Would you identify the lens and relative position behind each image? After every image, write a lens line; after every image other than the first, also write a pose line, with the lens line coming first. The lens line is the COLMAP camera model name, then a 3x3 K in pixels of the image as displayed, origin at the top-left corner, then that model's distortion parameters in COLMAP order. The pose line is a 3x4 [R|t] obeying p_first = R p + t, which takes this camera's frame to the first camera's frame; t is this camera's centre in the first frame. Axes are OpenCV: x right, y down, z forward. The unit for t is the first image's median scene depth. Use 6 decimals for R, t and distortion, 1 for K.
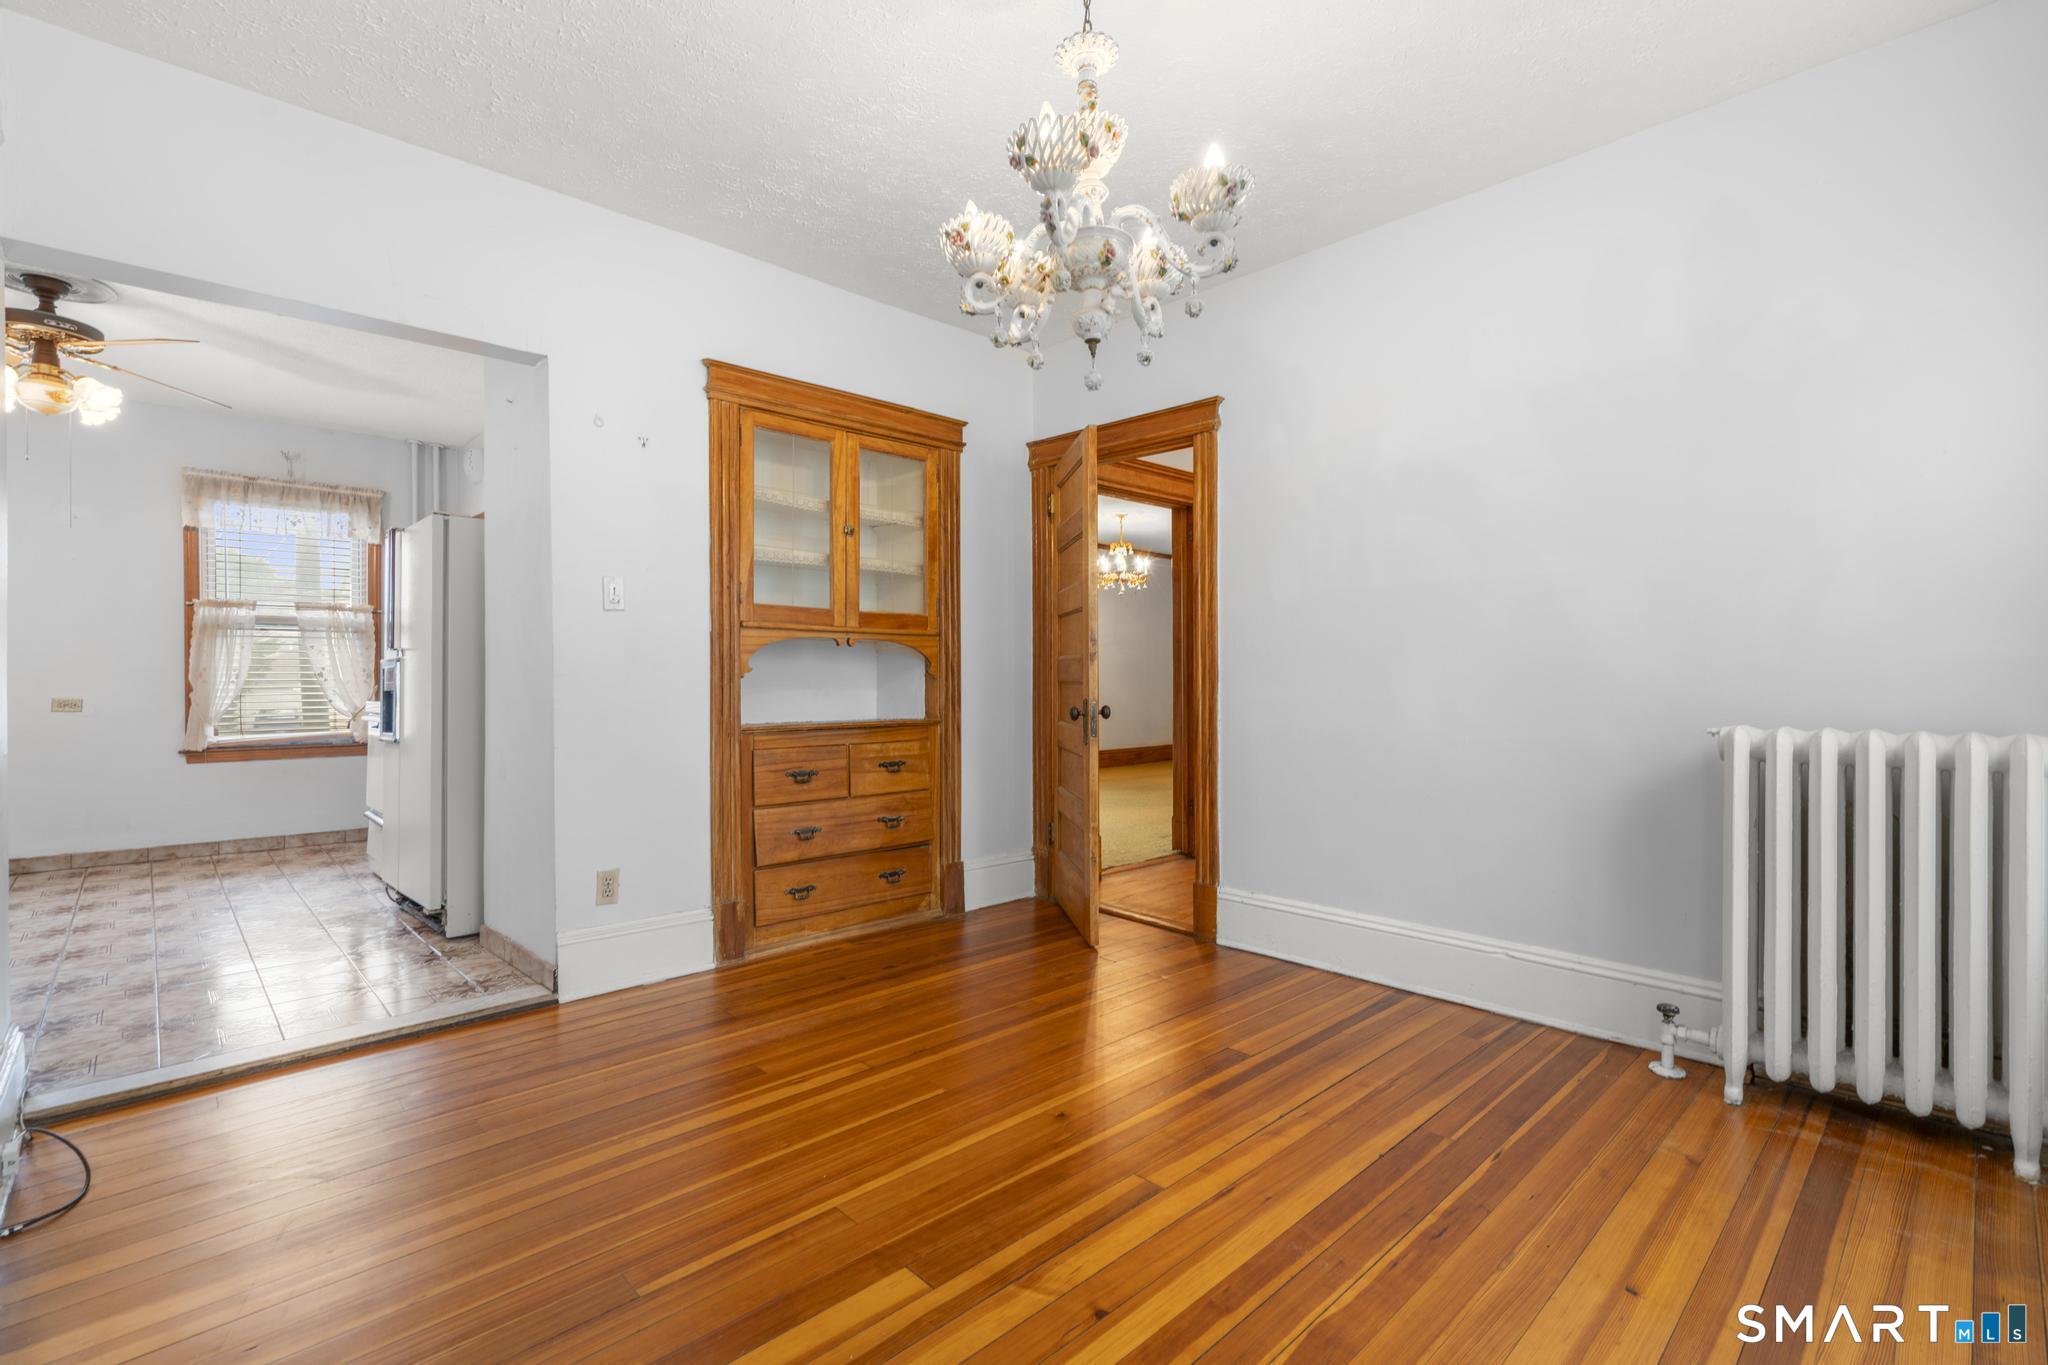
lens RADIAL K [[919.7, 0, 1025.1], [0, 919.7, 677.1], [0, 0, 1]] dist [-0.006977, 0.002441]
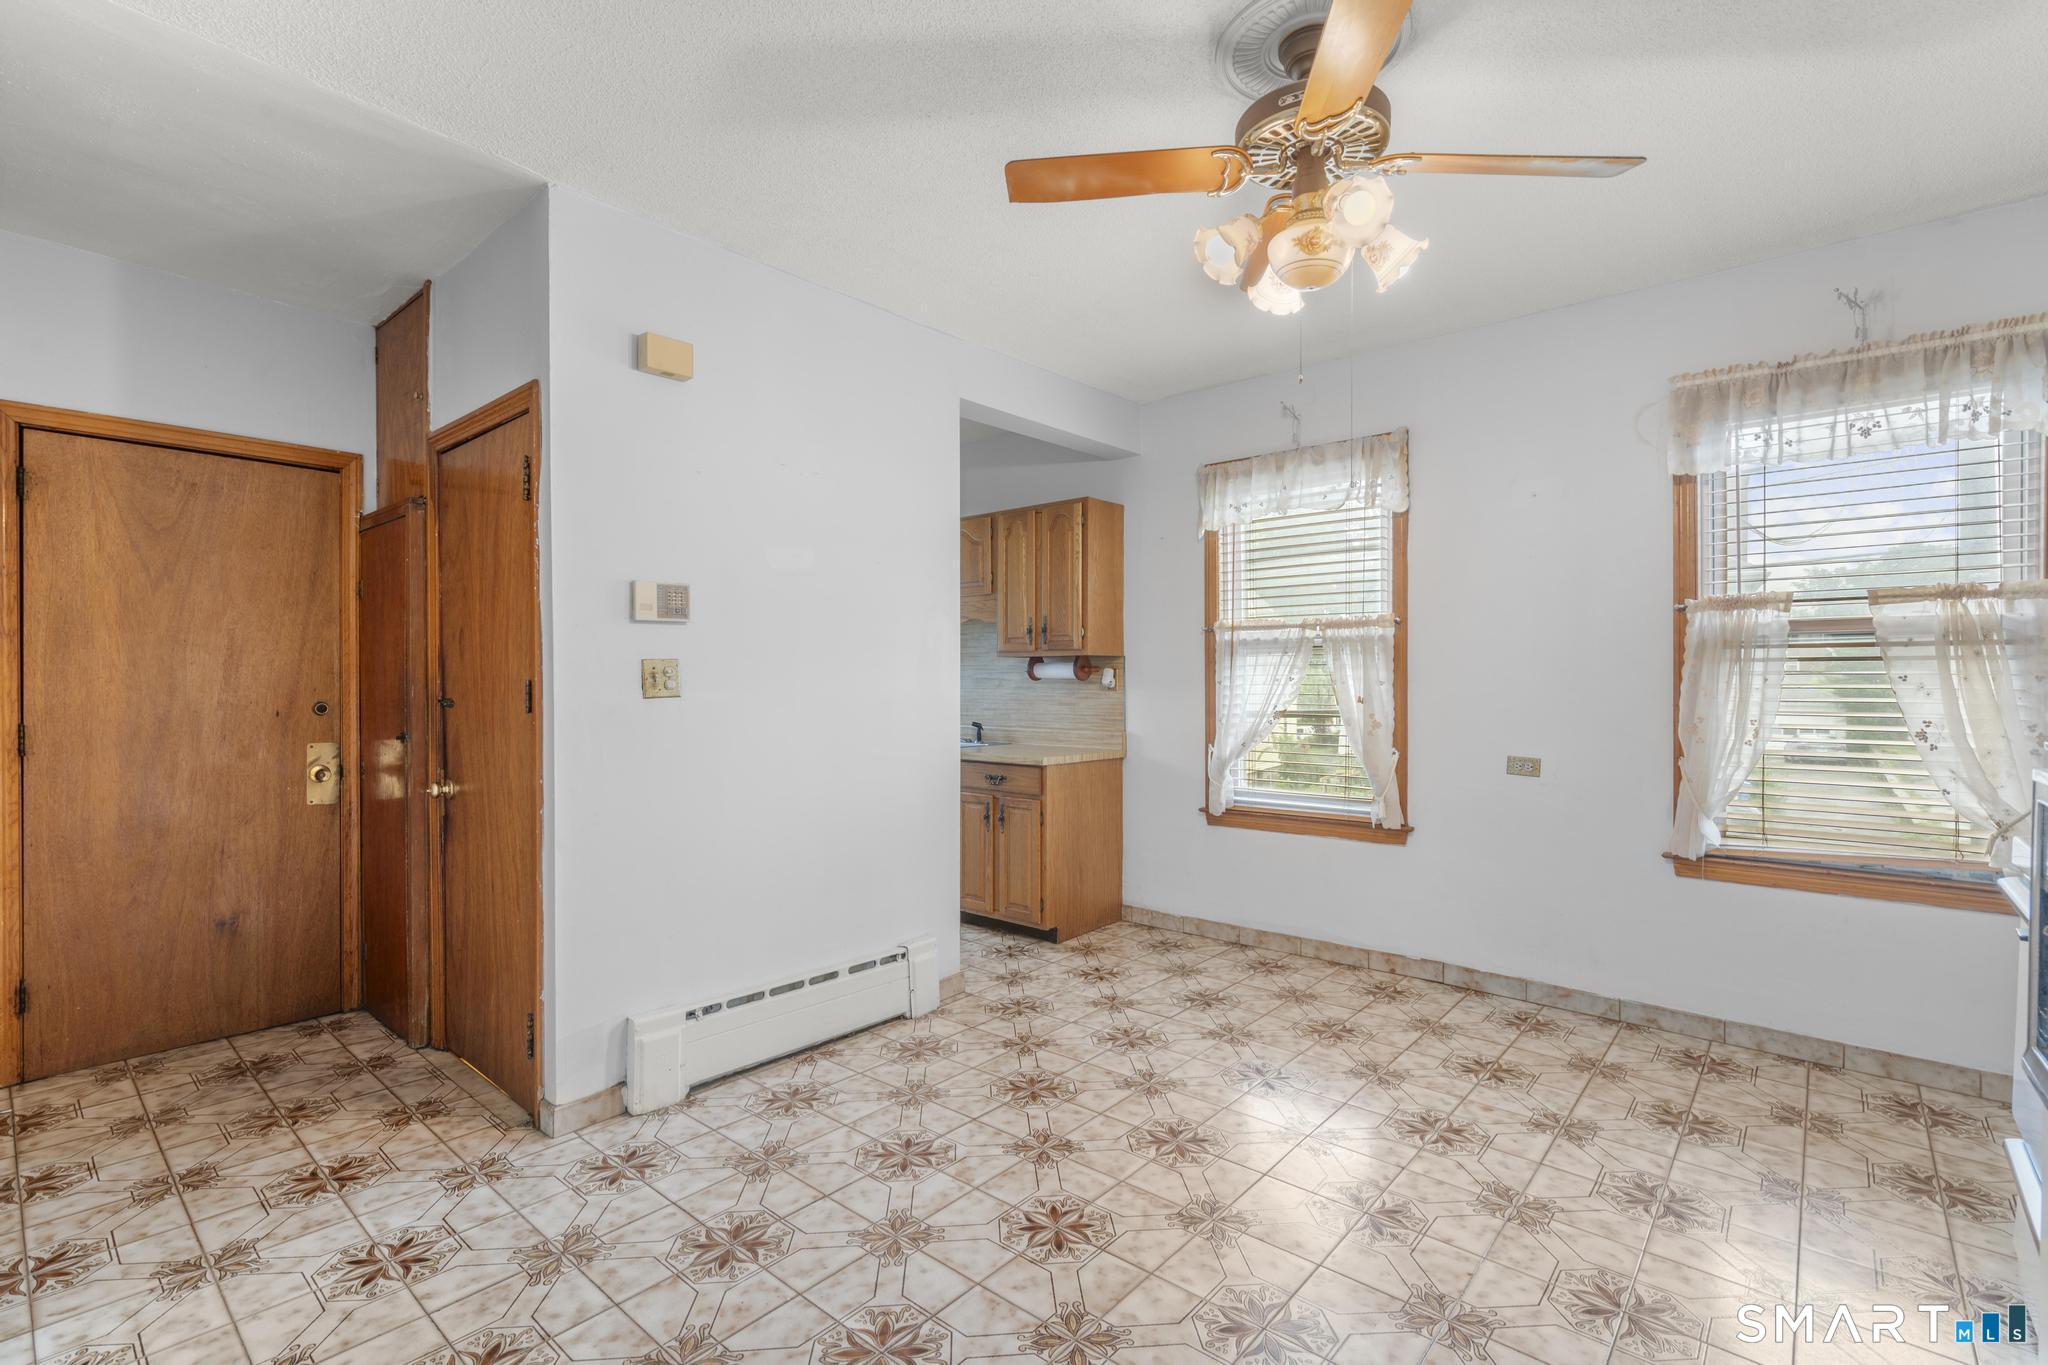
lens RADIAL K [[919.7, 0, 1038.0], [0, 919.7, 686.0], [0, 0, 1]] dist [-0.006977, 0.002441]
pose [[0.085184, 0.006648, -0.996343, -0.348134], [-0.003818, 0.999973, 0.006346, -0.030975], [0.996358, 0.003263, 0.085207, 0.523253]]
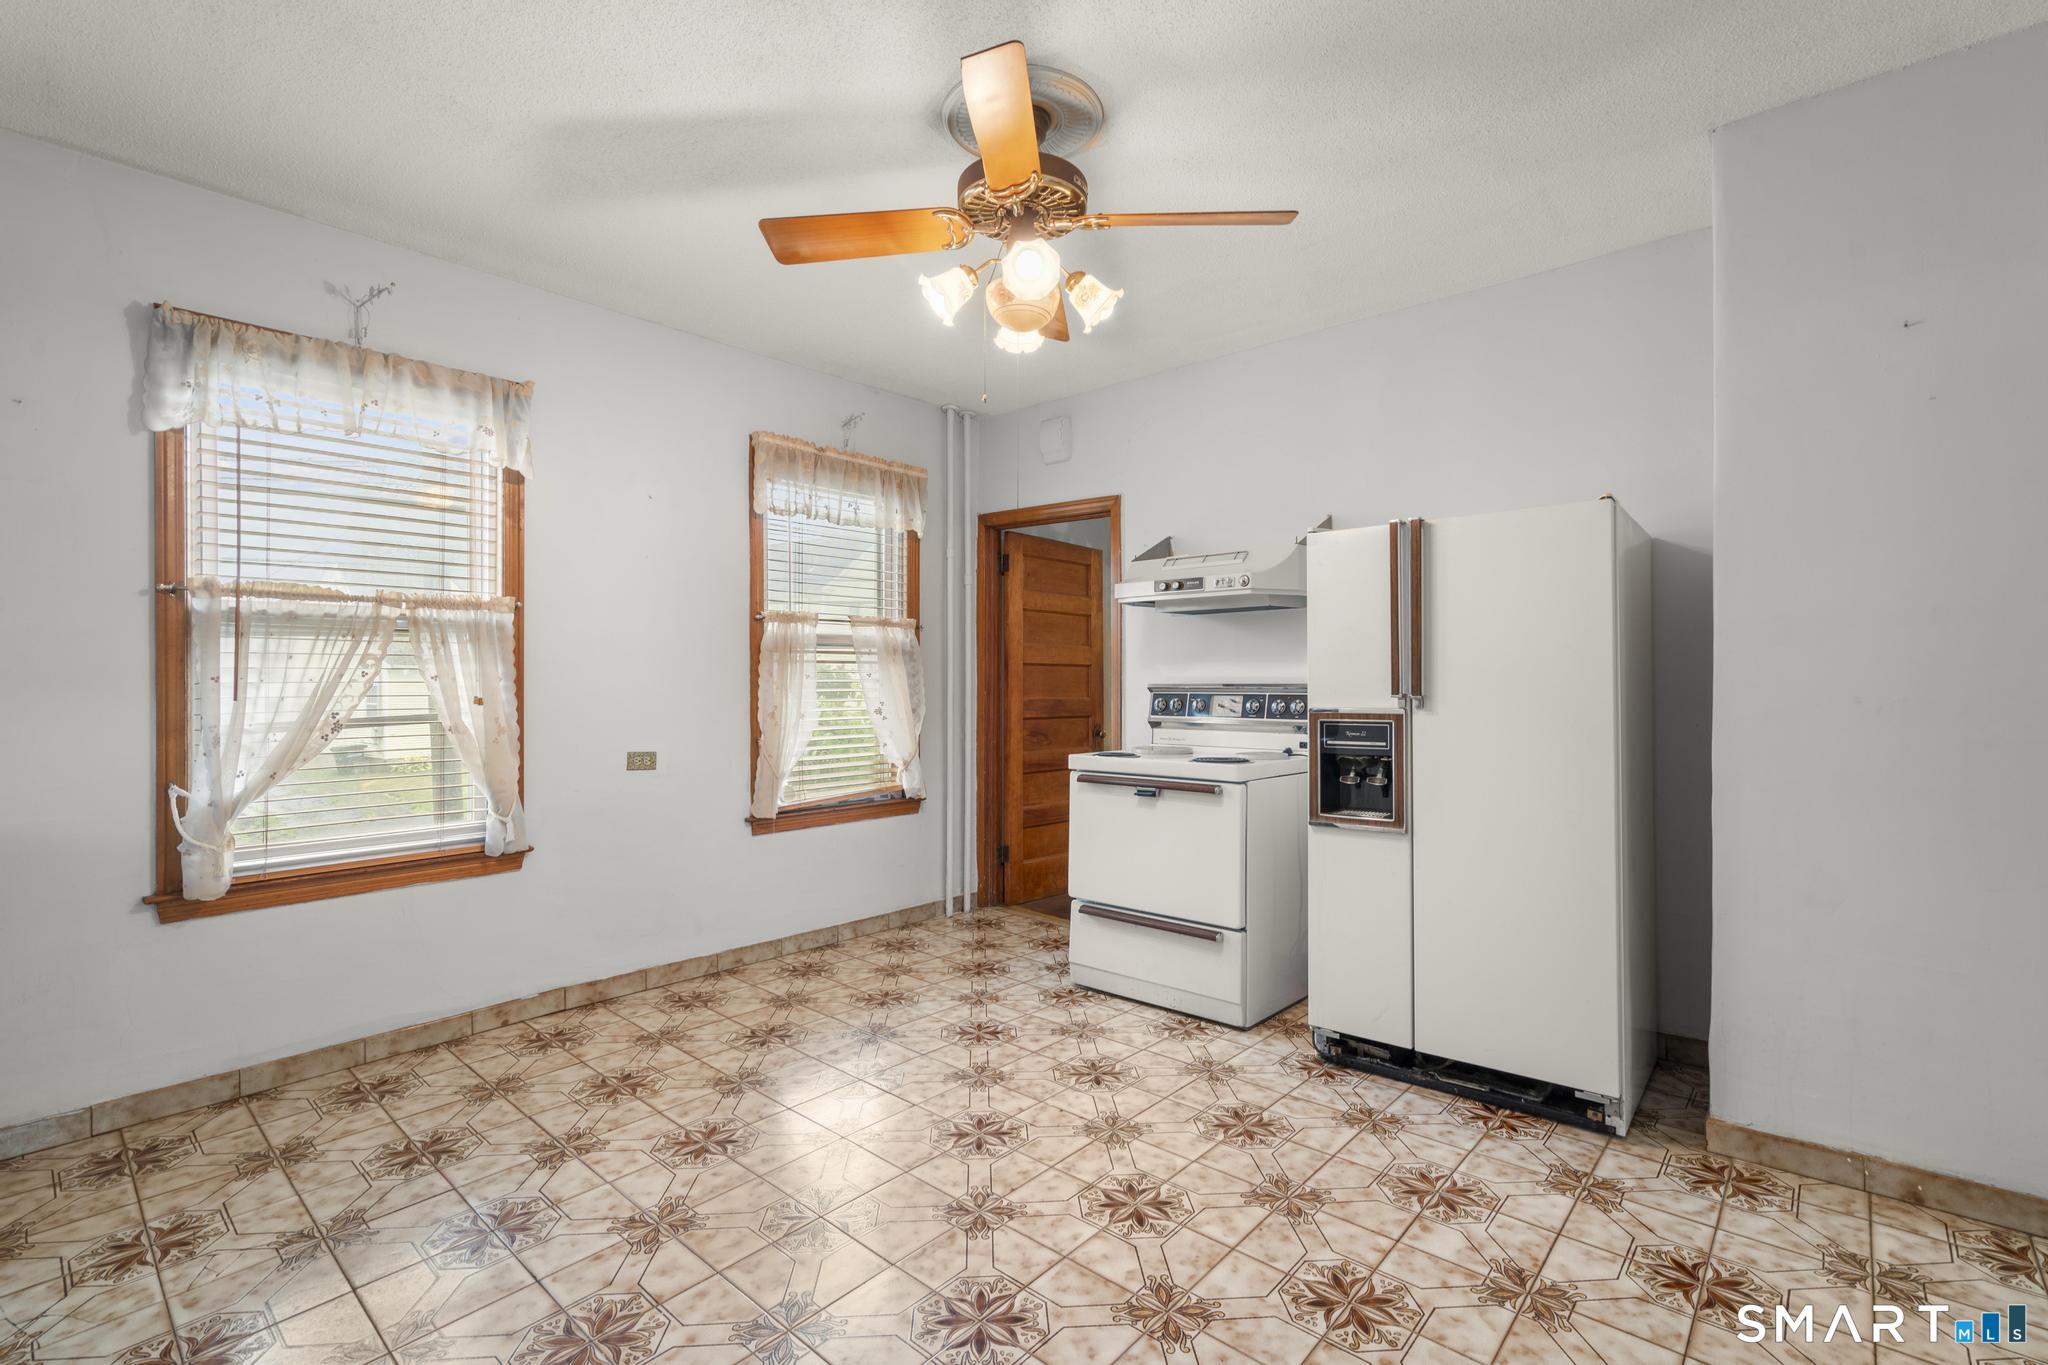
lens RADIAL K [[919.7, 0, 1029.3], [0, 919.7, 678.5], [0, 0, 1]] dist [-0.006977, 0.002441]
pose [[0.997830, -0.002217, 0.065799, -0.727278], [0.002599, 0.999980, -0.005714, -0.026162], [-0.065785, 0.005872, 0.997817, 0.243731]]
